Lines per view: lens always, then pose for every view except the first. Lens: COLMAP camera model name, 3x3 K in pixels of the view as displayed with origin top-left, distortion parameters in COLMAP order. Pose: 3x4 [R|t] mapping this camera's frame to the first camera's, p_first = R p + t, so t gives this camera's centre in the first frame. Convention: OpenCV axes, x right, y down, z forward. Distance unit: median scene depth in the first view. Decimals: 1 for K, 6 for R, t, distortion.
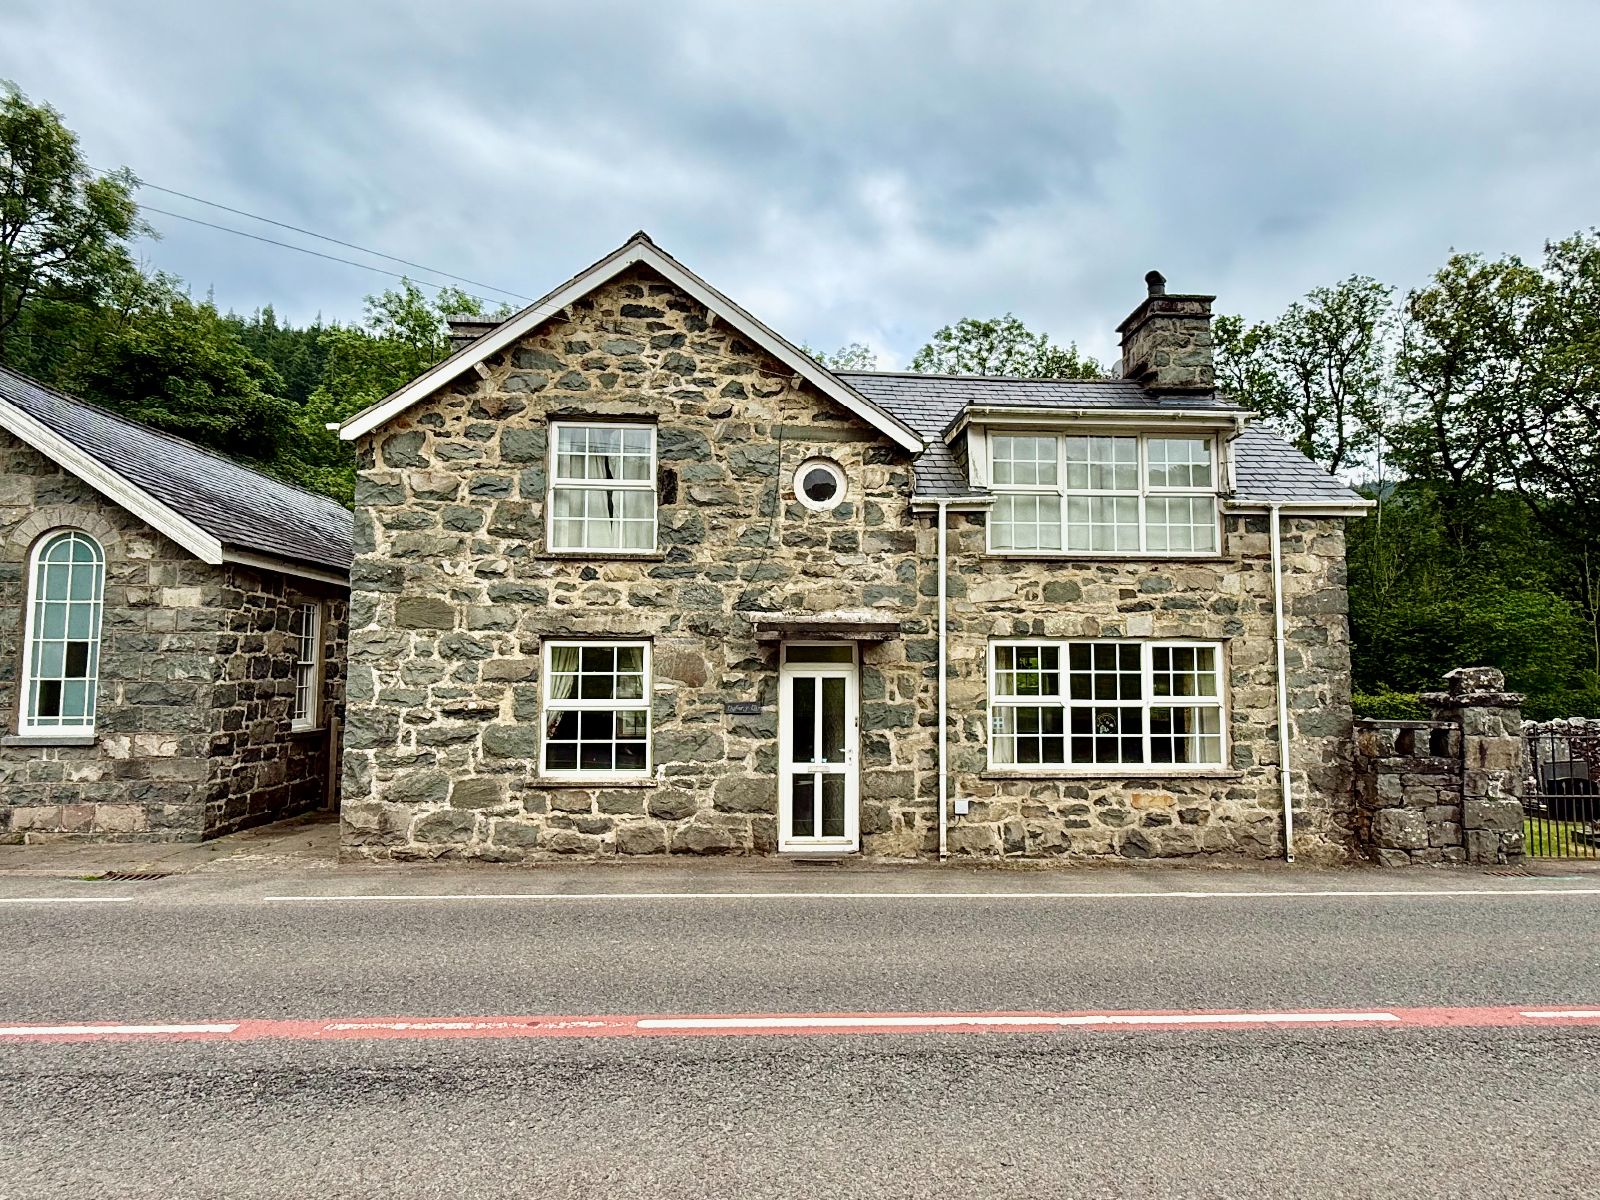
lens RADIAL K [[933.4, 0, 799.0], [0, 933.4, 599.6], [0, 0, 1]] dist [-0.000580, 0.000242]
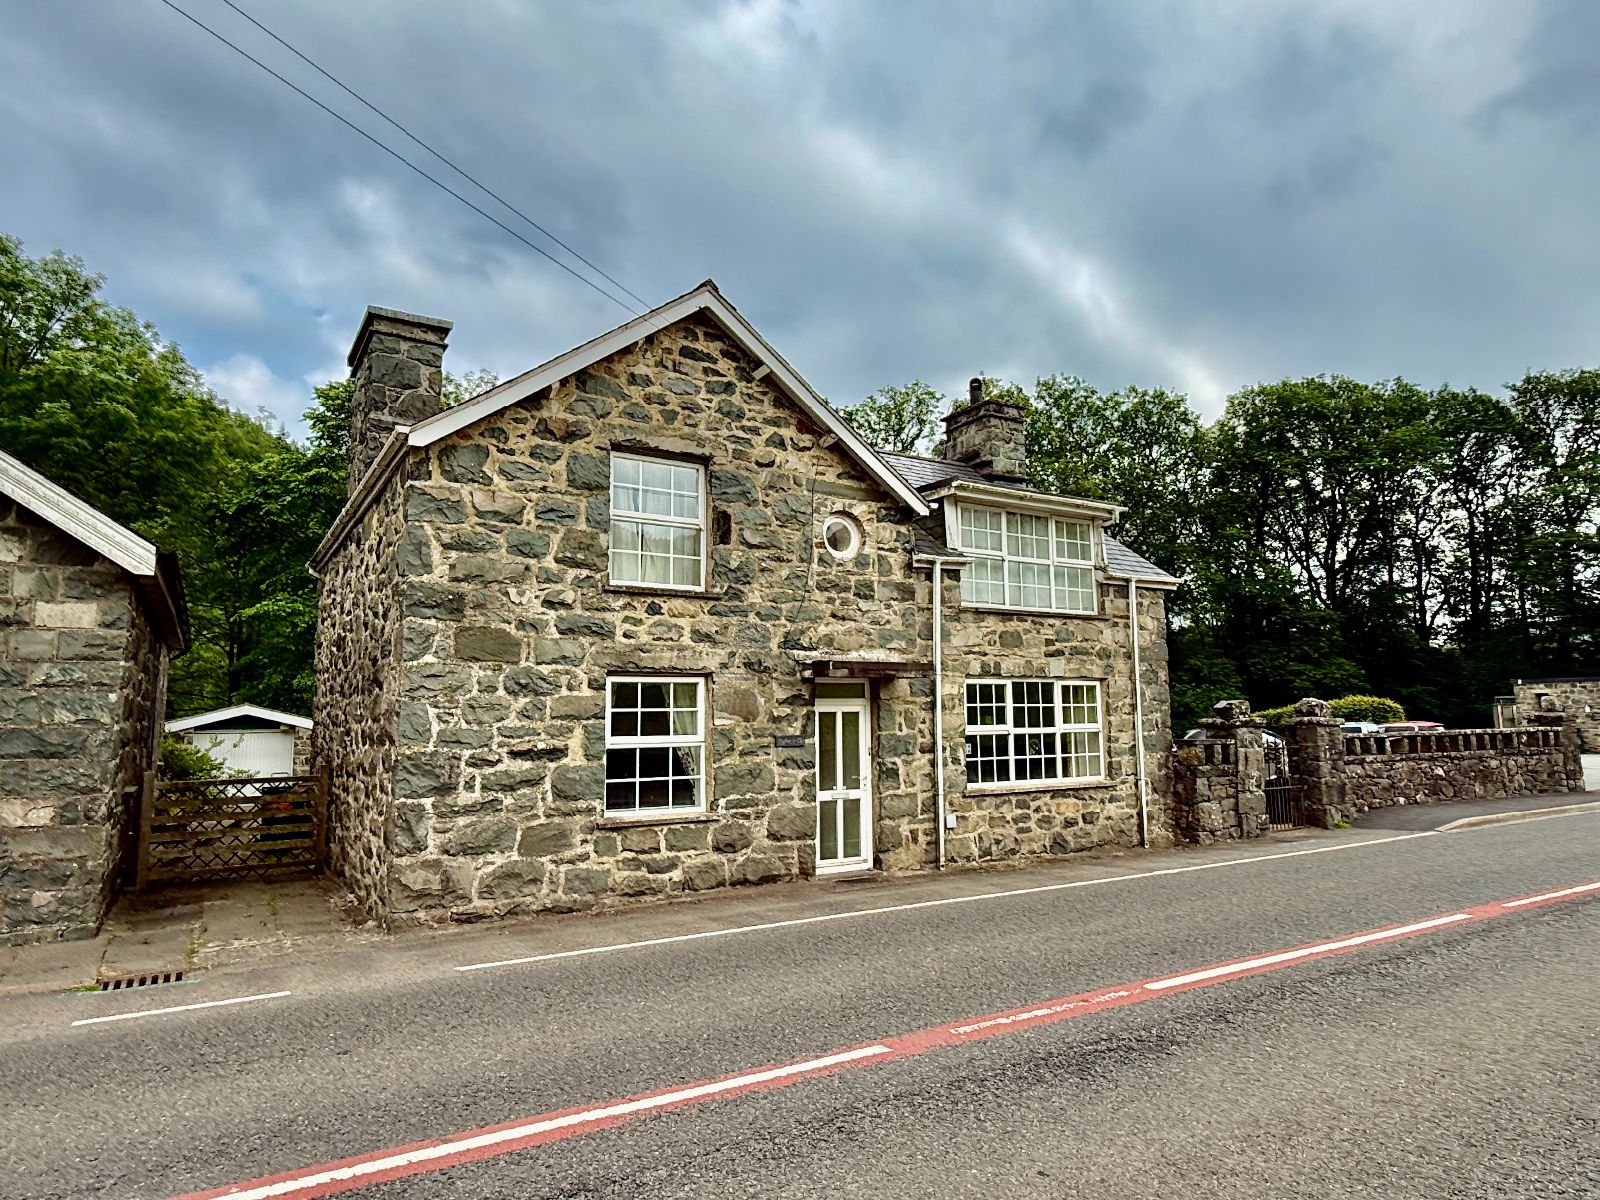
lens RADIAL K [[933.4, 0, 797.9], [0, 933.4, 601.9], [0, 0, 1]] dist [-0.000580, 0.000242]
pose [[0.882303, 0.045320, 0.468494, -0.547254], [-0.026641, 0.998566, -0.046424, 0.007052], [-0.469927, 0.028479, 0.882246, 0.053293]]
